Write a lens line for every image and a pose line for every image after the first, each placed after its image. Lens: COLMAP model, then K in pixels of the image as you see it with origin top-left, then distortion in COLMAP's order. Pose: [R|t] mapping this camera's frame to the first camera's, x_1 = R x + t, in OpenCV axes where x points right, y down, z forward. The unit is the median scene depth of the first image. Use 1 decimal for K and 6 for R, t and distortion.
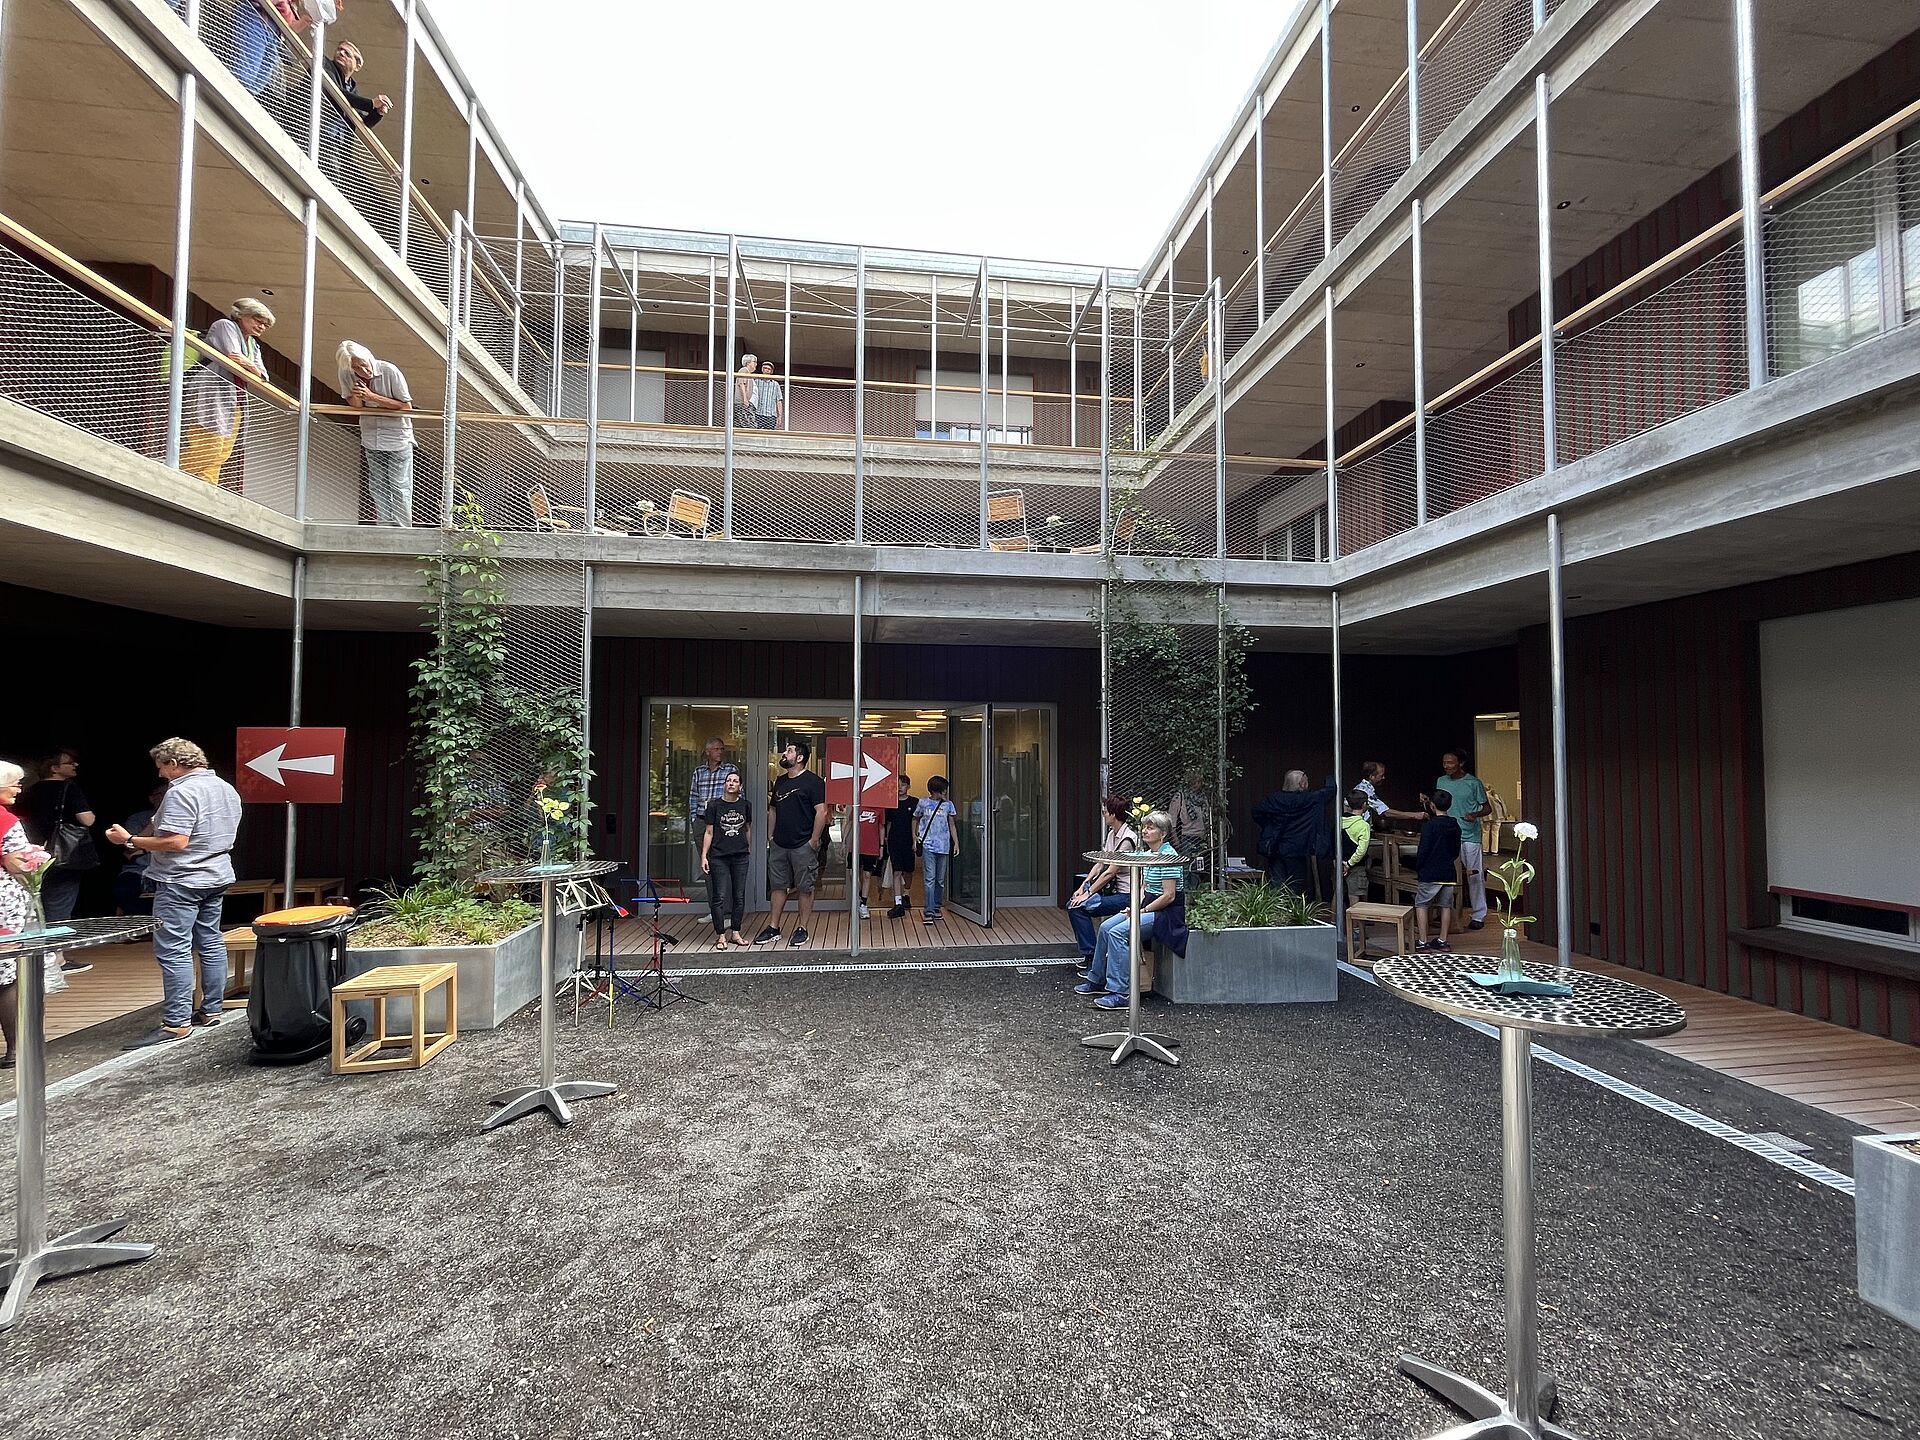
lens RADIAL K [[776.1, 0, 959.9], [0, 776.1, 727.2], [0, 0, 1]] dist [-0.002205, -0.000046]
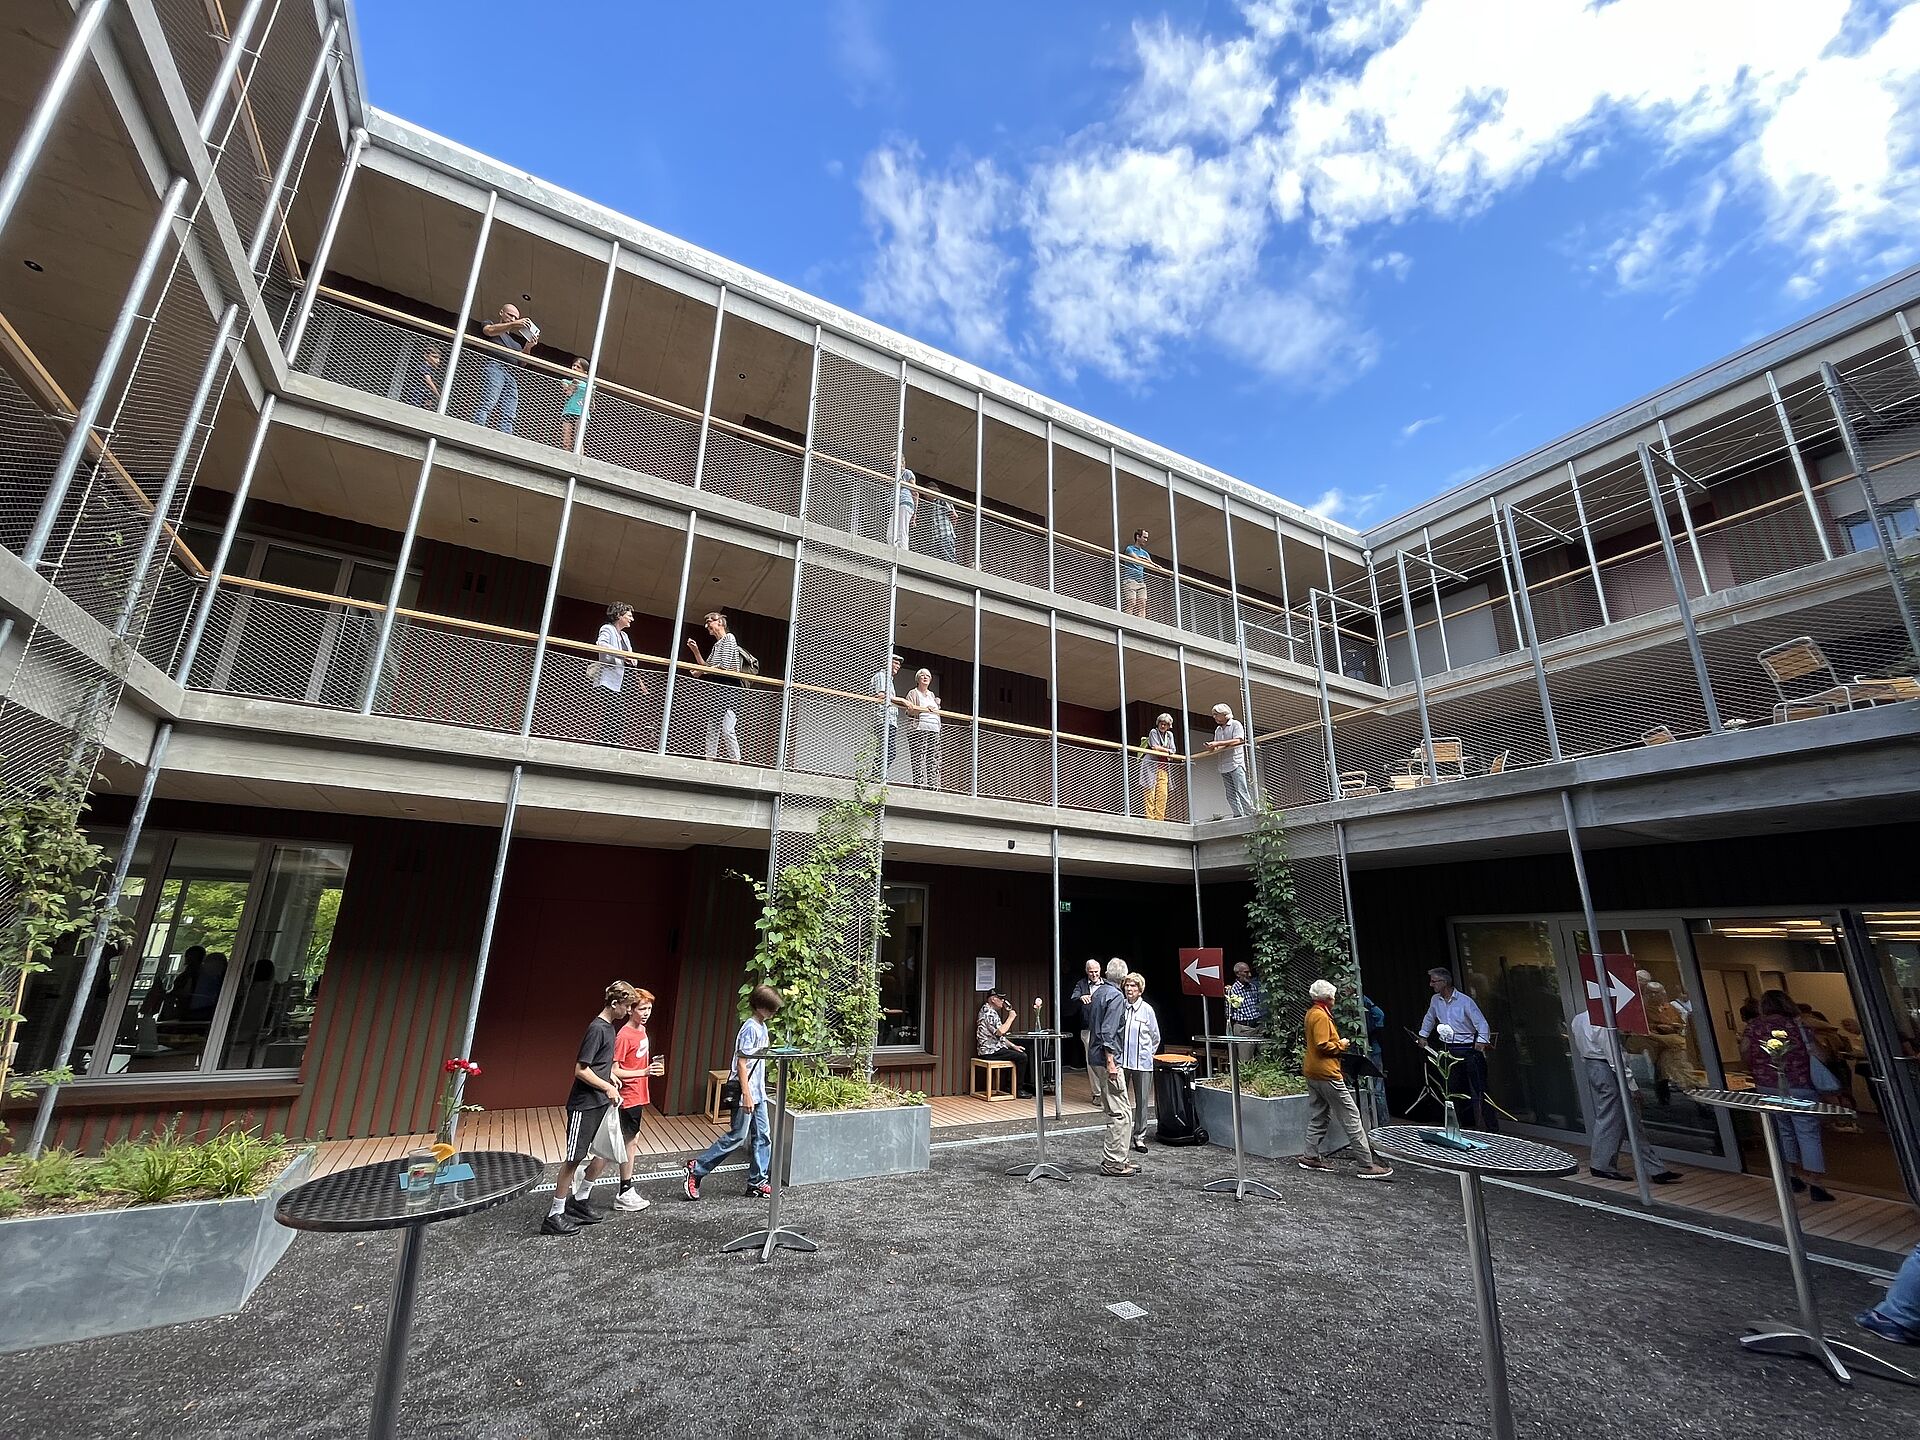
lens RADIAL K [[776.1, 0, 954.8], [0, 776.1, 735.6], [0, 0, 1]] dist [-0.002205, -0.000046]
pose [[0.370988, -0.250907, -0.894099, 0.546850], [0.015339, 0.964332, -0.264252, -0.008316], [0.928511, 0.084319, 0.361605, -0.132536]]
